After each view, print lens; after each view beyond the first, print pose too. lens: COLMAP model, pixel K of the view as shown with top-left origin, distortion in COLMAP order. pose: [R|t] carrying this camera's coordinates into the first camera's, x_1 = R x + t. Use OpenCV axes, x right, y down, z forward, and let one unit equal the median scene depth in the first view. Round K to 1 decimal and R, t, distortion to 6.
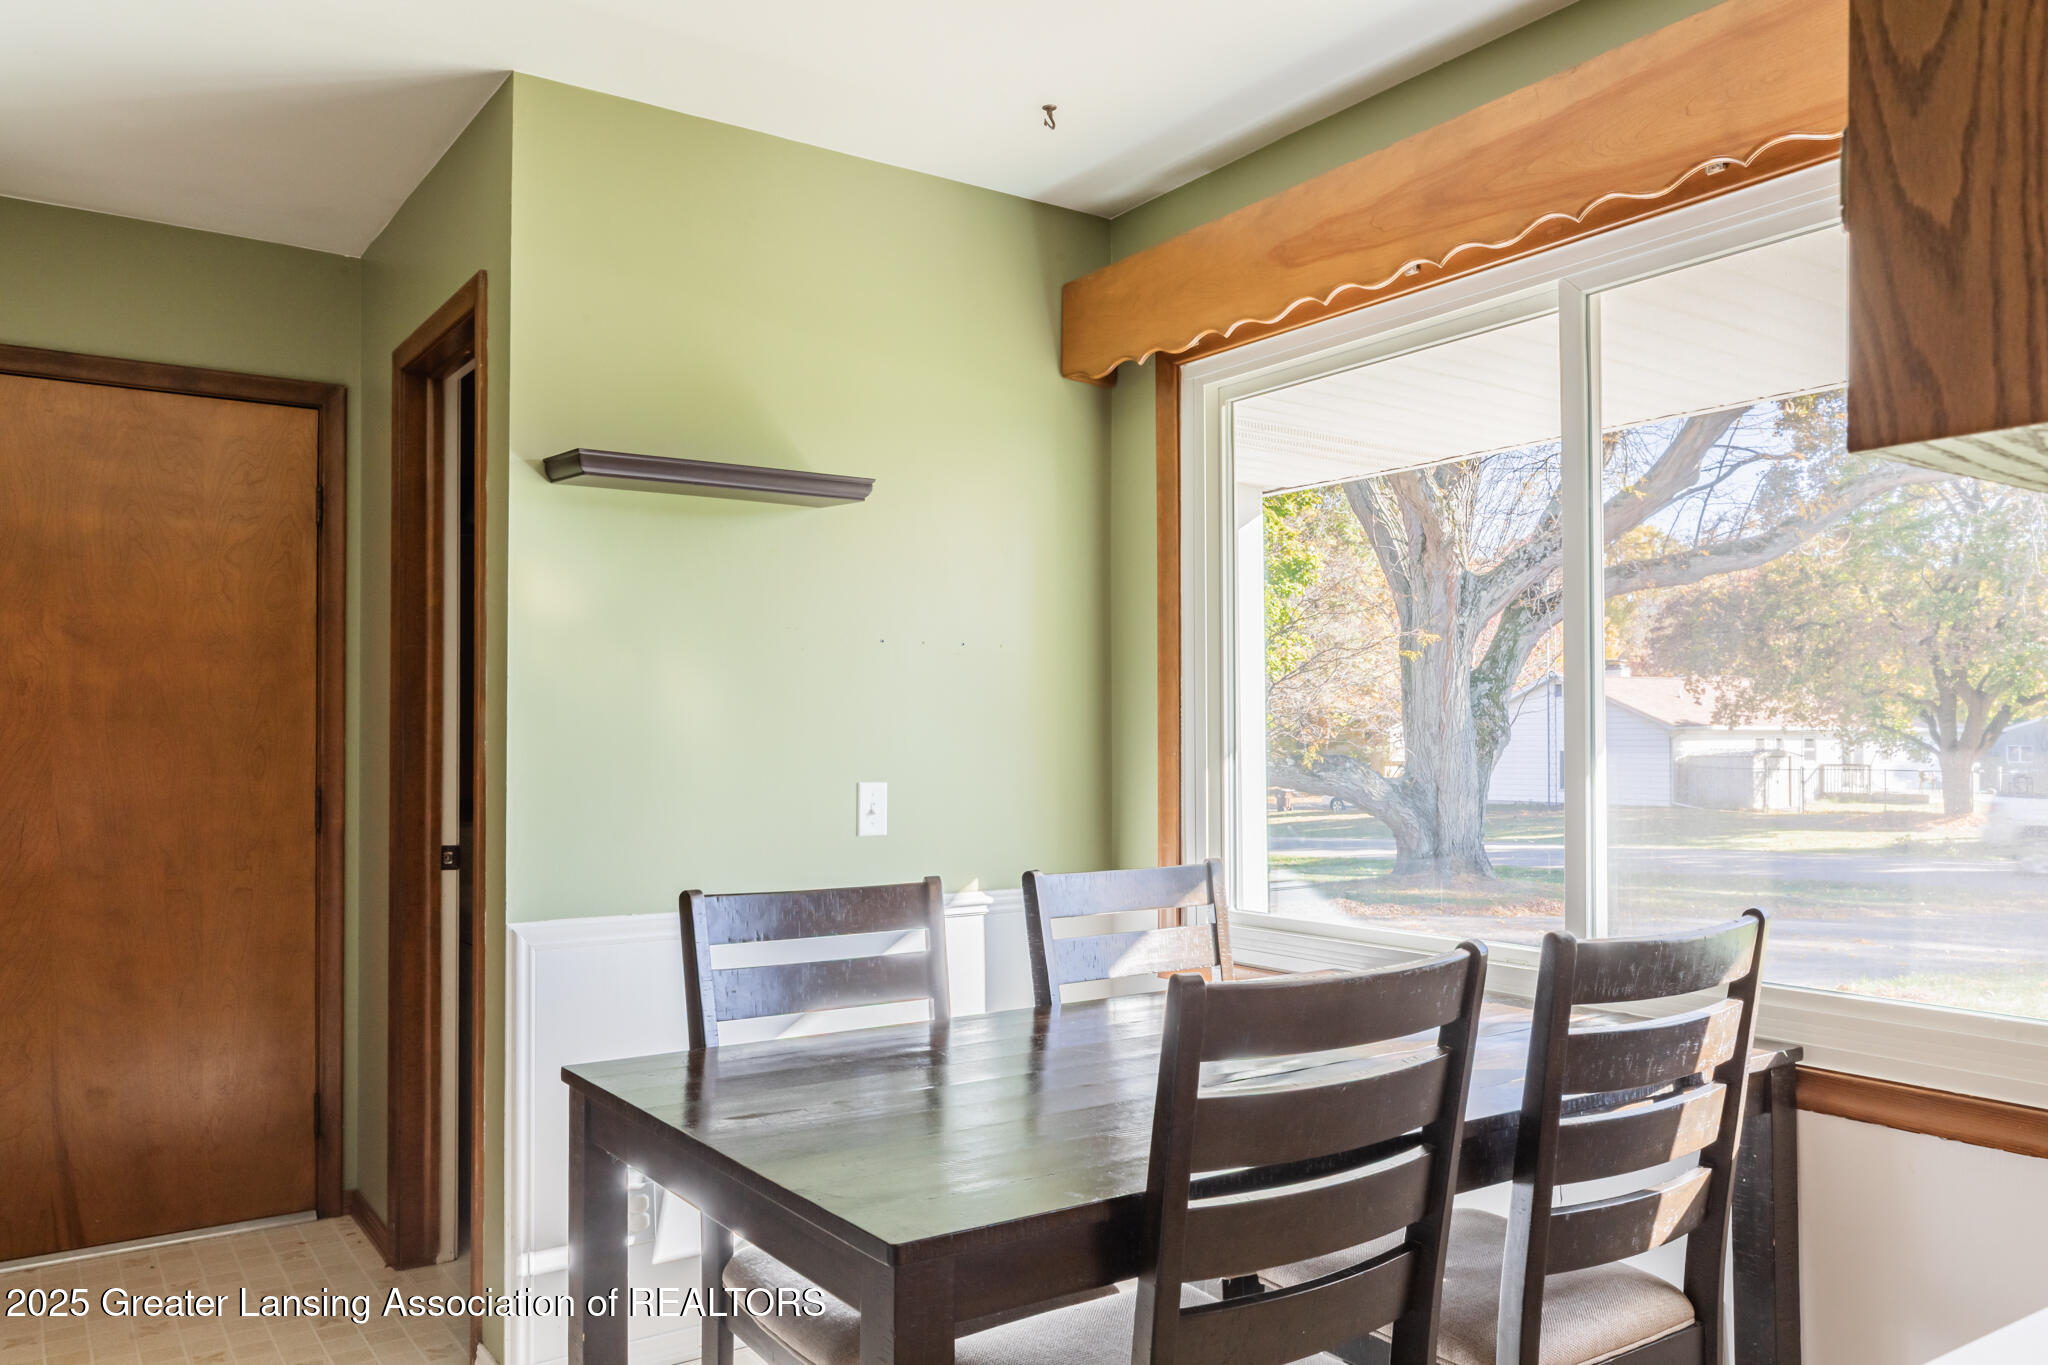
lens RADIAL K [[1493.1, 0, 1014.8], [0, 1493.1, 719.1], [0, 0, 1]] dist [0.003223, 0.001076]
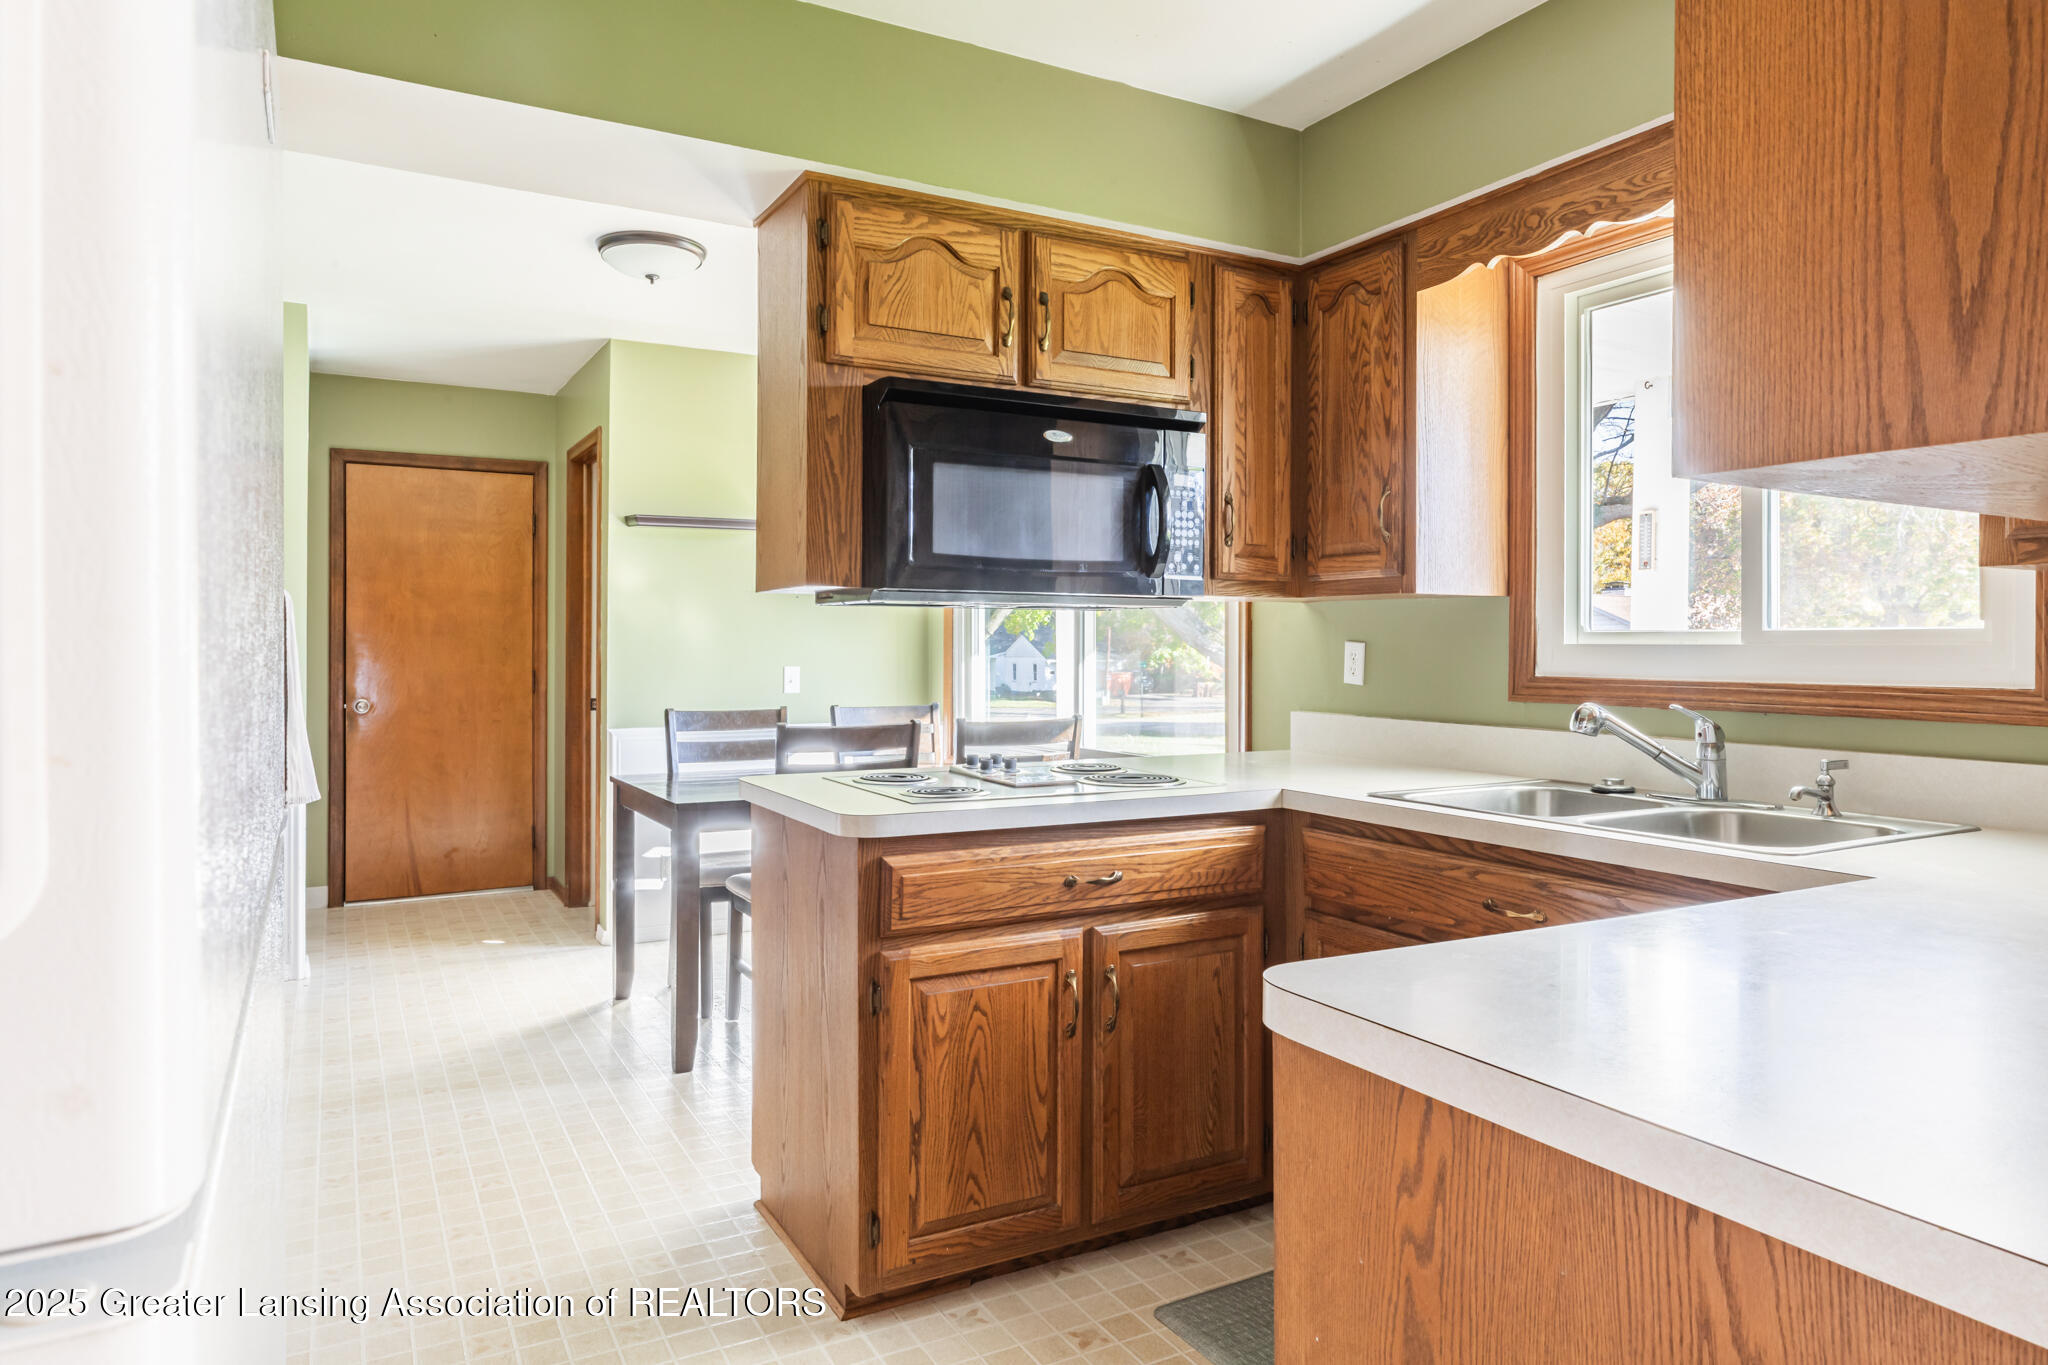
lens RADIAL K [[1250.8, 0, 1027.0], [0, 1250.8, 644.7], [0, 0, 1]] dist [-0.003660, -0.000511]
pose [[0.995877, 0.003942, -0.090626, 0.346278], [-0.002863, 0.999923, 0.012035, -0.008721], [0.090666, -0.011726, 0.995812, -0.606354]]
